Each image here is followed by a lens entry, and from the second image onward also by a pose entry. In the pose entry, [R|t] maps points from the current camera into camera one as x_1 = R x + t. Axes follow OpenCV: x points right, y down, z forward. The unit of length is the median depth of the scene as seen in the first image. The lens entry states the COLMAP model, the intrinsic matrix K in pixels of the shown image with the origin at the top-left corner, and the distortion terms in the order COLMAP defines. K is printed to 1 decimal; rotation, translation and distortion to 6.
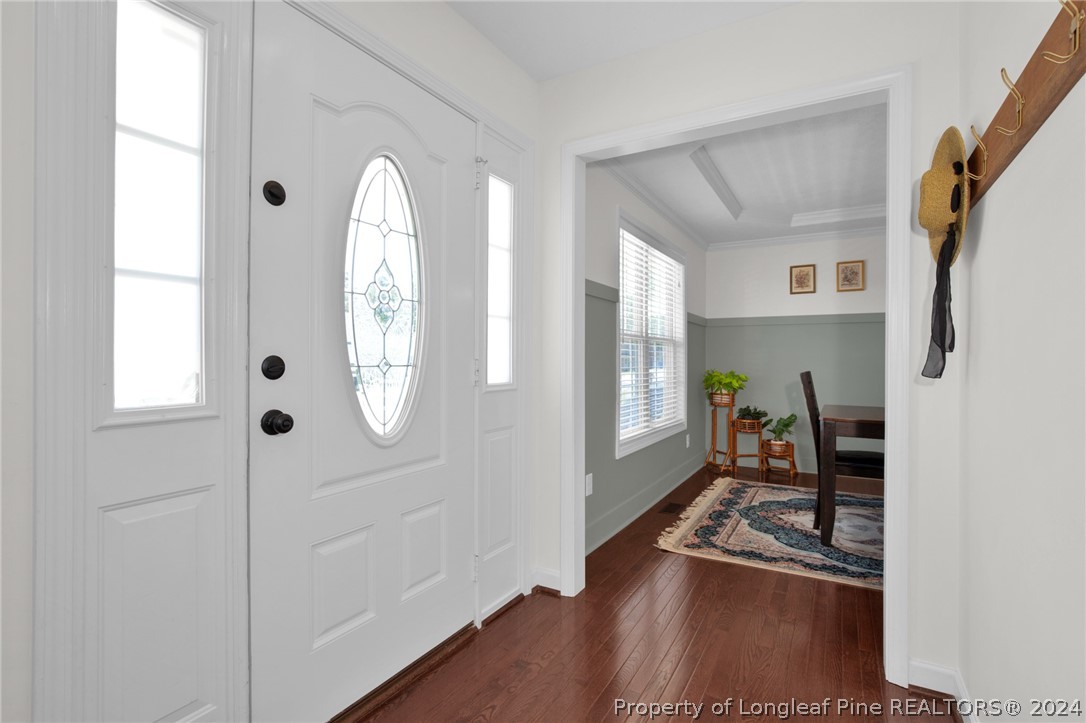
lens RADIAL K [[507.5, 0, 545.4], [0, 507.5, 361.2], [0, 0, 1]] dist [-0.032701, 0.003275]
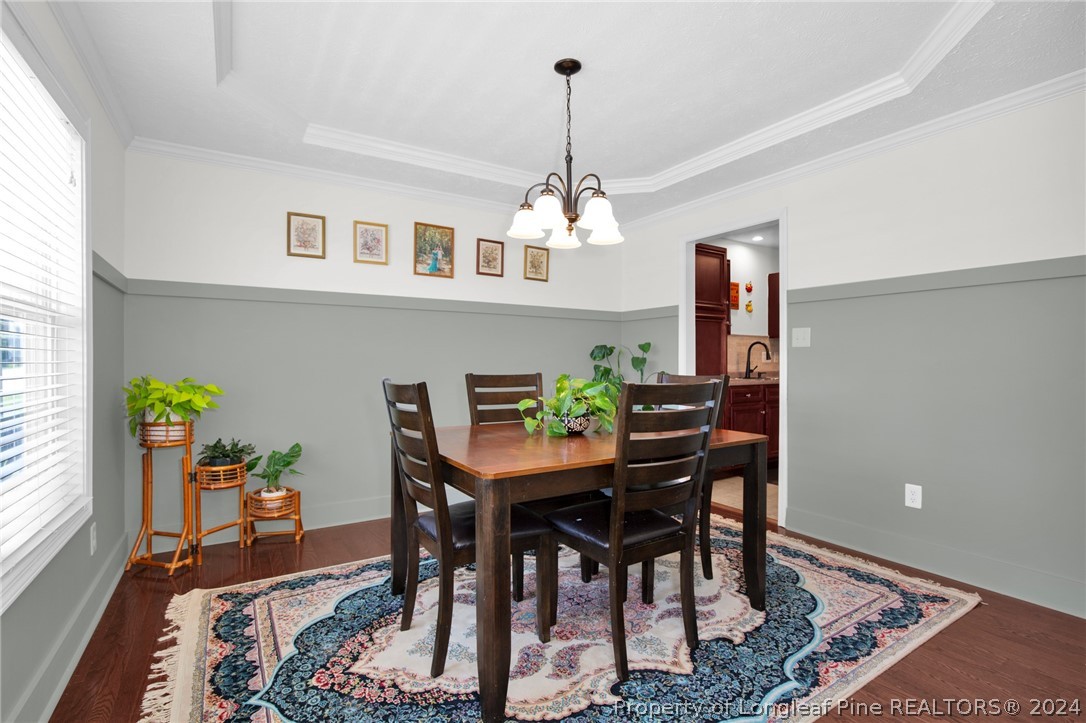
lens RADIAL K [[507.5, 0, 551.8], [0, 507.5, 356.0], [0, 0, 1]] dist [-0.032701, 0.003275]
pose [[0.463284, 0.006032, 0.886189, 0.079830], [-0.000530, 0.999979, -0.006529, -0.000972], [-0.886210, 0.002555, 0.463277, 0.419612]]
